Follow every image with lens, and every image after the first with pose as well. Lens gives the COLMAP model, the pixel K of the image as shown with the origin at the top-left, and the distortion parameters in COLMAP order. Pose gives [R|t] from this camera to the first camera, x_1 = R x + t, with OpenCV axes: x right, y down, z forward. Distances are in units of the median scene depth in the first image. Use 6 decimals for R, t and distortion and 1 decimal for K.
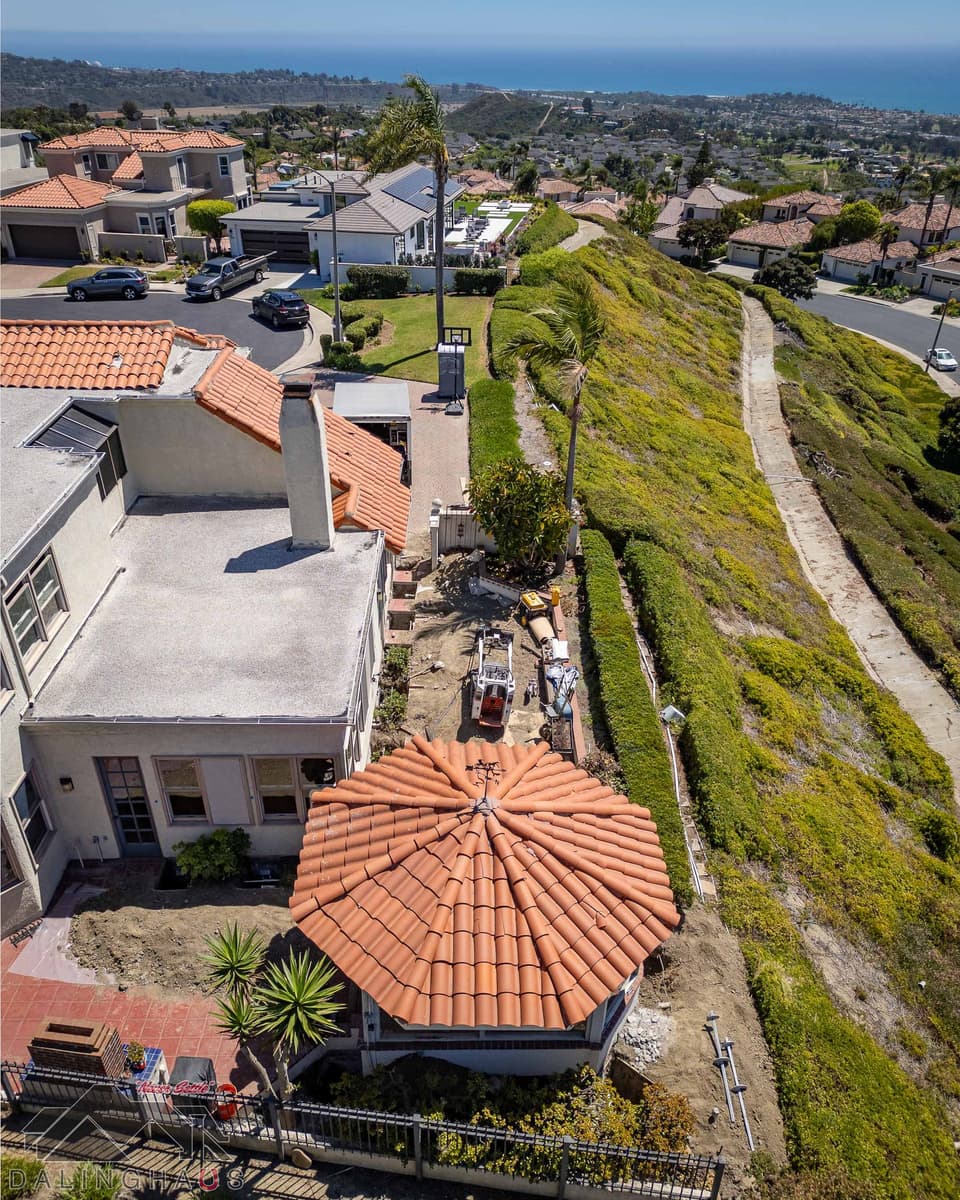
lens RADIAL K [[898.8, 0, 477.9], [0, 898.8, 587.0], [0, 0, 1]] dist [0.075692, -0.074337]
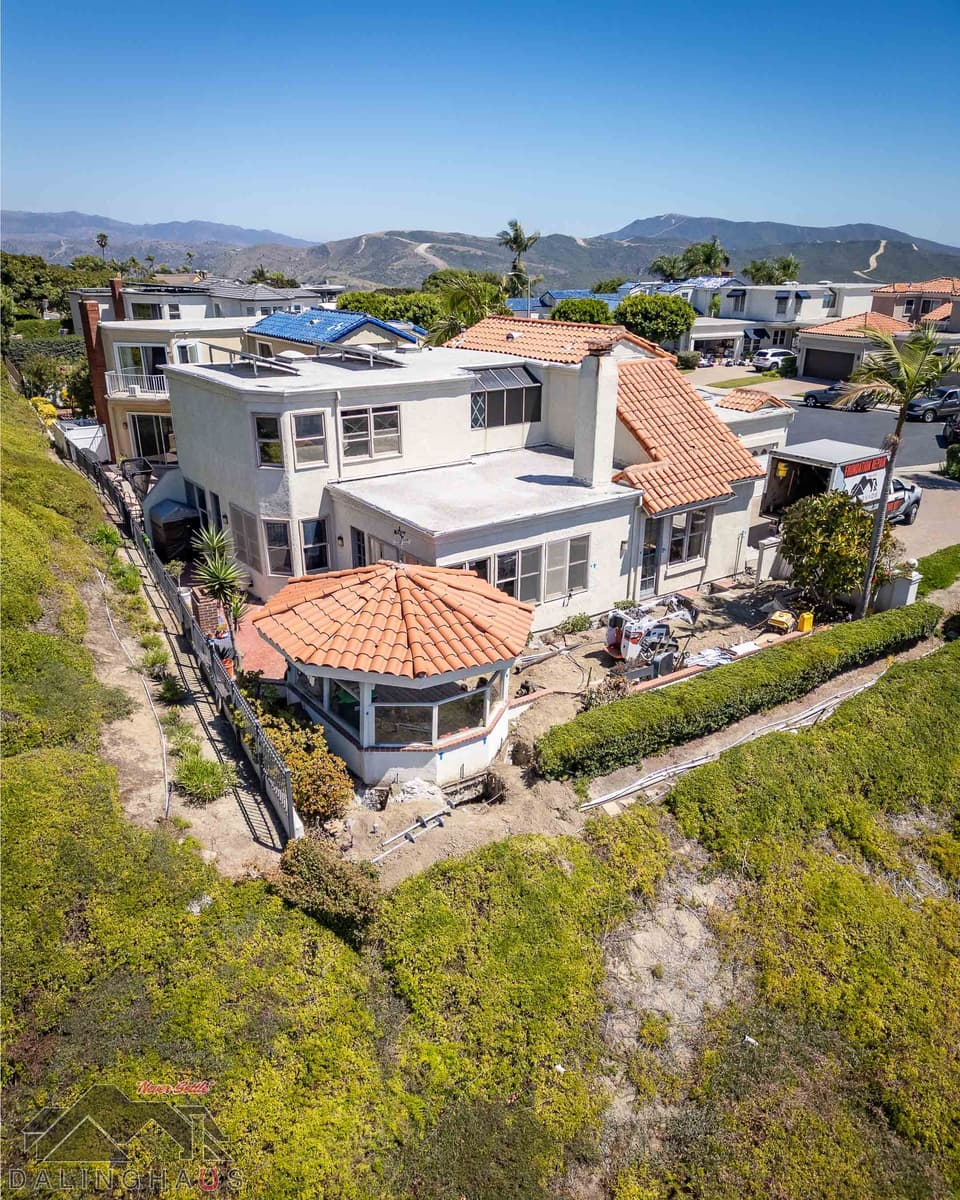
lens RADIAL K [[903.5, 0, 472.6], [0, 903.5, 615.6], [0, 0, 1]] dist [0.108483, -0.125915]
pose [[0.565763, 0.301540, -0.767454, 0.283701], [-0.424041, 0.904630, 0.042837, 0.050296], [0.707179, 0.301196, 0.639671, 0.054034]]
